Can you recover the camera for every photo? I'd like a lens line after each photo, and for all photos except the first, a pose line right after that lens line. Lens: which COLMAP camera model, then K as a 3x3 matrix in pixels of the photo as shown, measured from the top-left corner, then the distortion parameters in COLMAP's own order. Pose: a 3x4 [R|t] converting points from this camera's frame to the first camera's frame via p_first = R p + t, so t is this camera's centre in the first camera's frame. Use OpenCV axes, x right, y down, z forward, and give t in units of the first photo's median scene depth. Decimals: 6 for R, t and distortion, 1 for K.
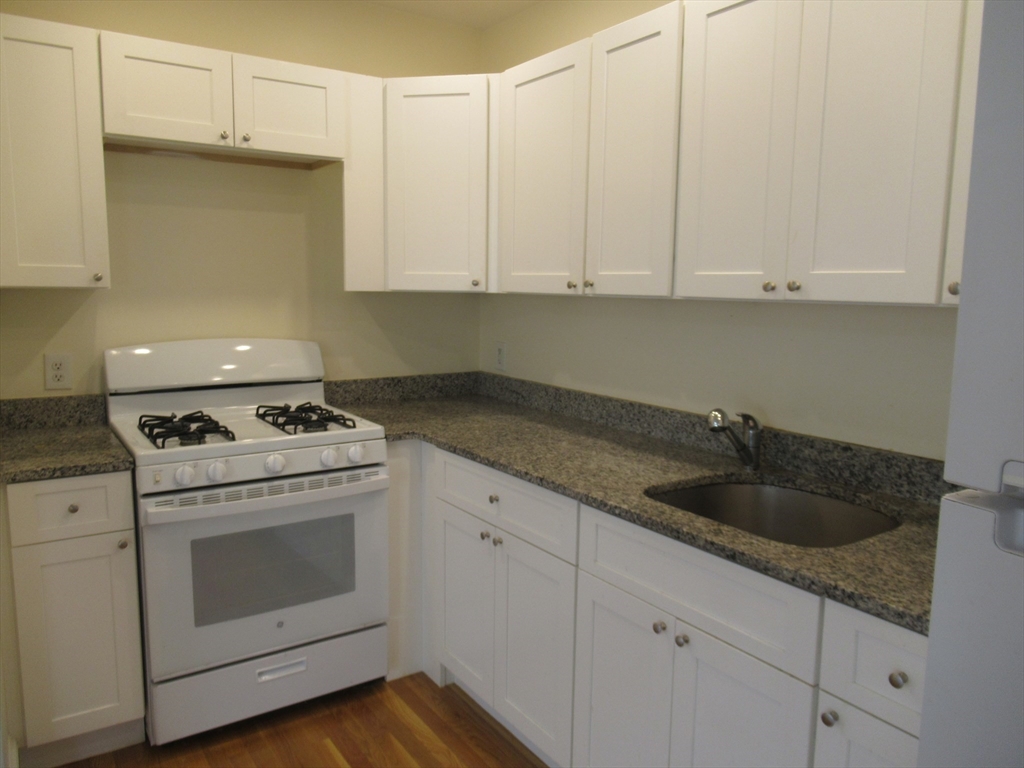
lens RADIAL K [[758.7, 0, 508.2], [0, 758.7, 384.9], [0, 0, 1]] dist [0.006875, -0.003894]
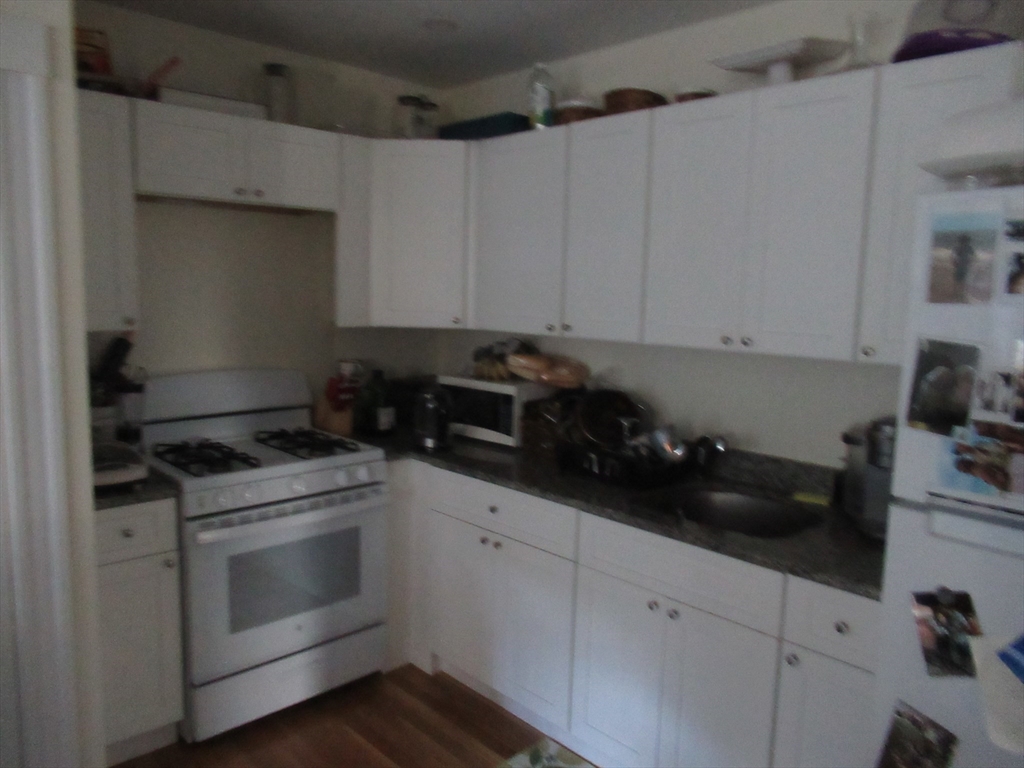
lens RADIAL K [[758.7, 0, 510.9], [0, 758.7, 381.5], [0, 0, 1]] dist [0.006875, -0.003894]
pose [[0.985854, -0.011498, 0.167209, -0.182140], [0.012371, 0.999915, -0.004181, -0.043207], [-0.167147, 0.006190, 0.985913, -0.171641]]
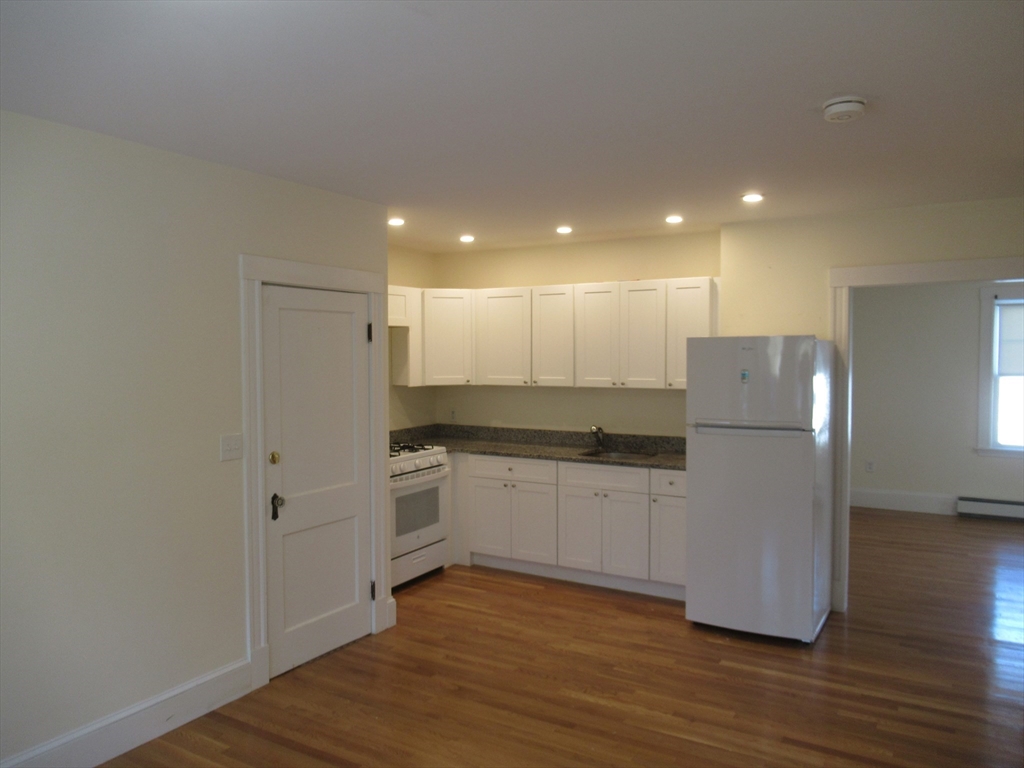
lens RADIAL K [[758.7, 0, 512.7], [0, 758.7, 383.4], [0, 0, 1]] dist [0.006875, -0.003894]
pose [[0.901286, -0.036116, 0.431717, -1.038731], [0.073432, 0.994835, -0.070079, 0.043522], [-0.426957, 0.094863, 0.899283, -1.223831]]
